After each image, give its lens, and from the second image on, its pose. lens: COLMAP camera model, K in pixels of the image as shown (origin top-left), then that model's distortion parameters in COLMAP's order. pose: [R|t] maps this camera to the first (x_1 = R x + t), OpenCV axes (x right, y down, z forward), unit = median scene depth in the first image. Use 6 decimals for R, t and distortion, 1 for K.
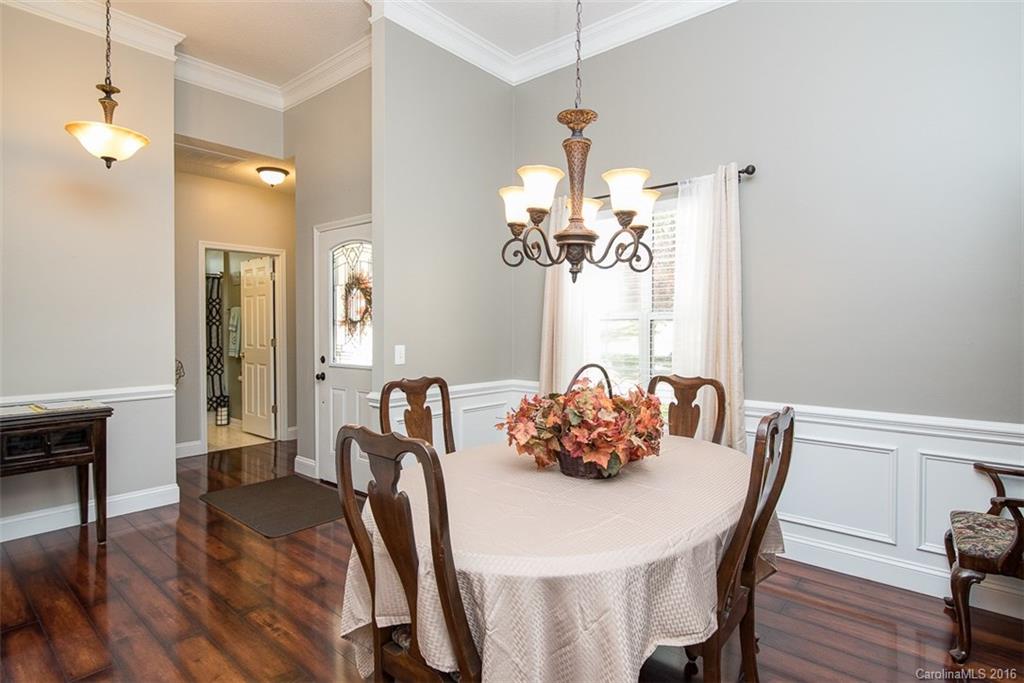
lens RADIAL K [[529.2, 0, 512.6], [0, 529.2, 336.8], [0, 0, 1]] dist [-0.000086, 0.000000]
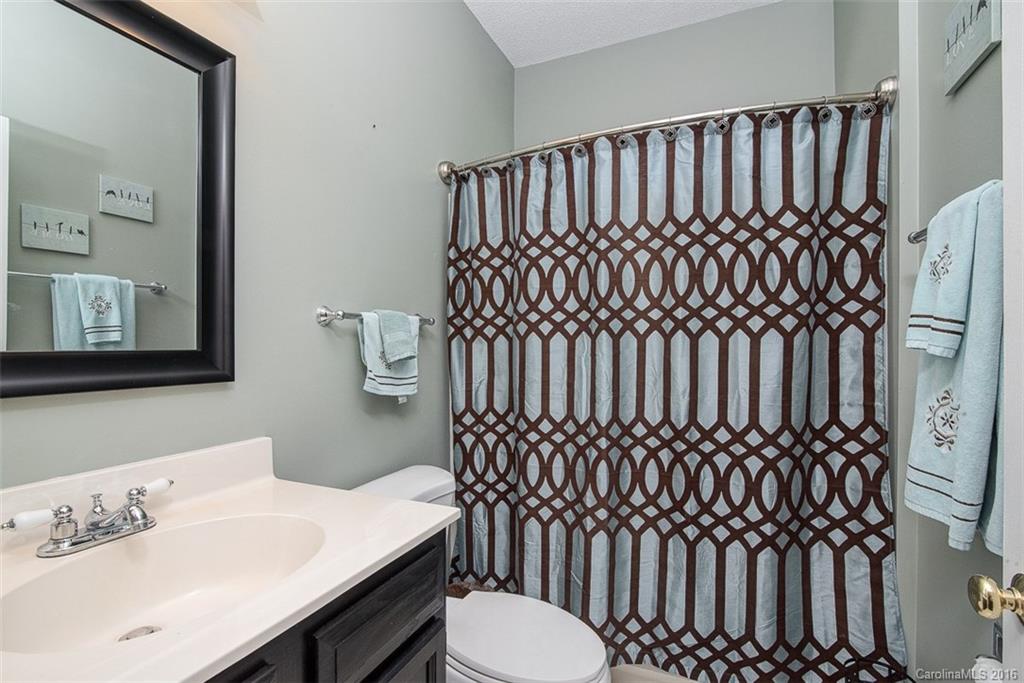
lens RADIAL K [[479.3, 0, 512.7], [0, 479.3, 345.7], [0, 0, 1]] dist [-0.001400, -0.000155]
pose [[0.278478, 0.002435, -0.960440, -0.407688], [-0.017226, 0.999849, -0.002459, -0.010984], [0.960288, 0.017229, 0.278478, 0.803005]]
